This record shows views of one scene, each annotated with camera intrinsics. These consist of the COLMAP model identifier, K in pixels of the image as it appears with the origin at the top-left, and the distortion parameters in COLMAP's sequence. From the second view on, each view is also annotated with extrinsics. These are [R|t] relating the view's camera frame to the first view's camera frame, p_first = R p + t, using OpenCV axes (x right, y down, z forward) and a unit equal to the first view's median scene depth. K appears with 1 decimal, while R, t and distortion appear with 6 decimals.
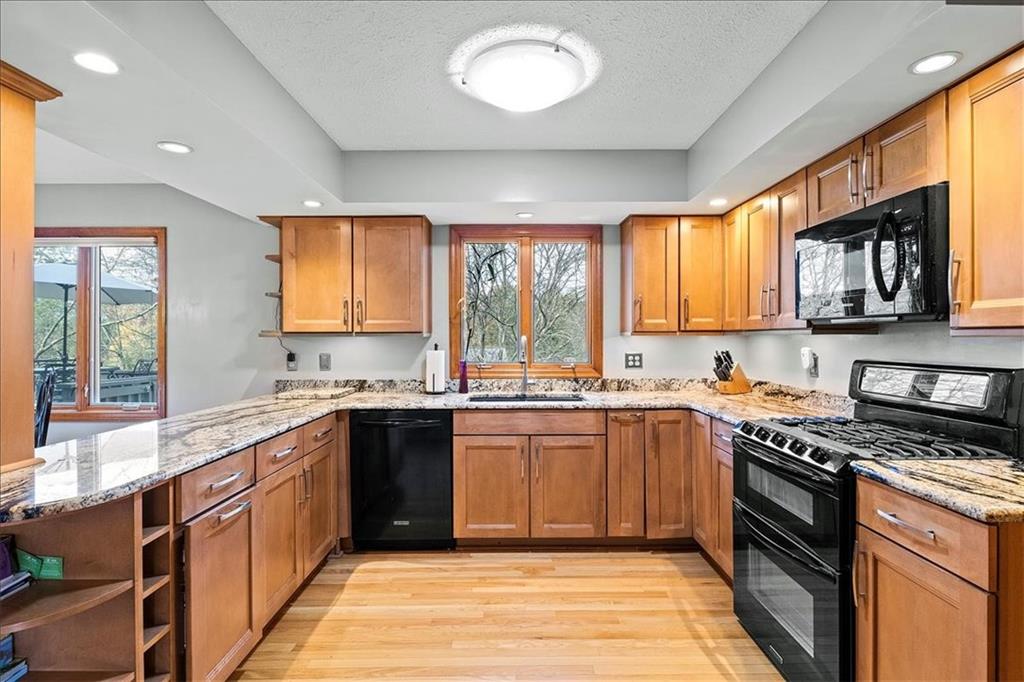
lens RADIAL K [[512.7, 0, 514.6], [0, 512.7, 337.7], [0, 0, 1]] dist [-0.002692, -0.000160]
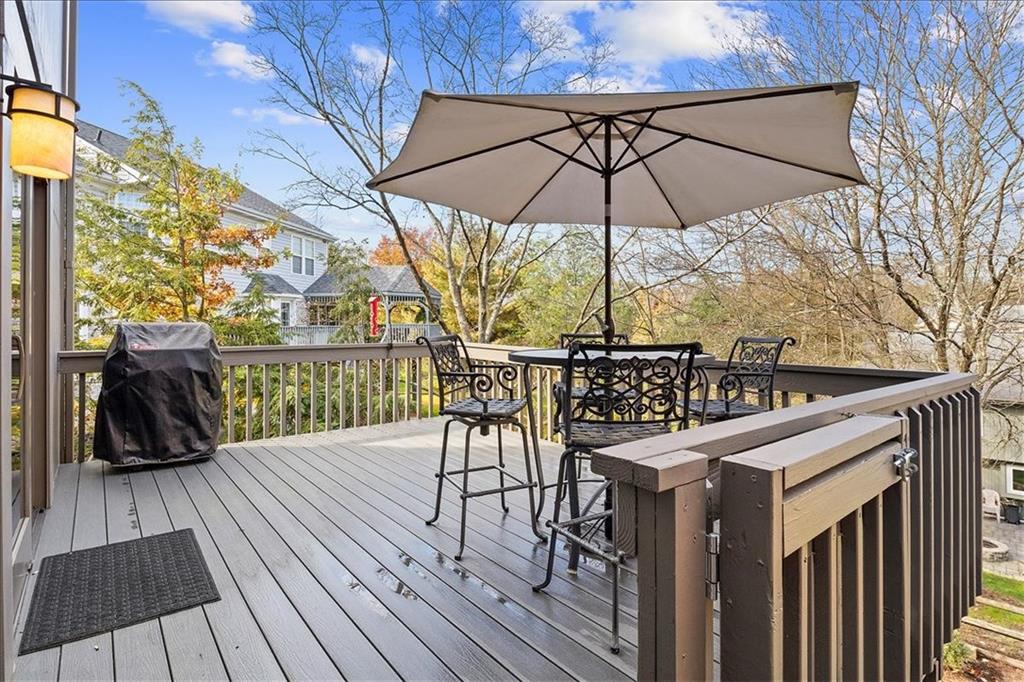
lens RADIAL K [[512.7, 0, 514.7], [0, 512.7, 332.1], [0, 0, 1]] dist [-0.002692, -0.000160]
pose [[0.622031, 0.001763, -0.782991, -0.625885], [0.011412, 0.999871, 0.011317, 0.038274], [0.782910, -0.015975, 0.621930, 0.710900]]
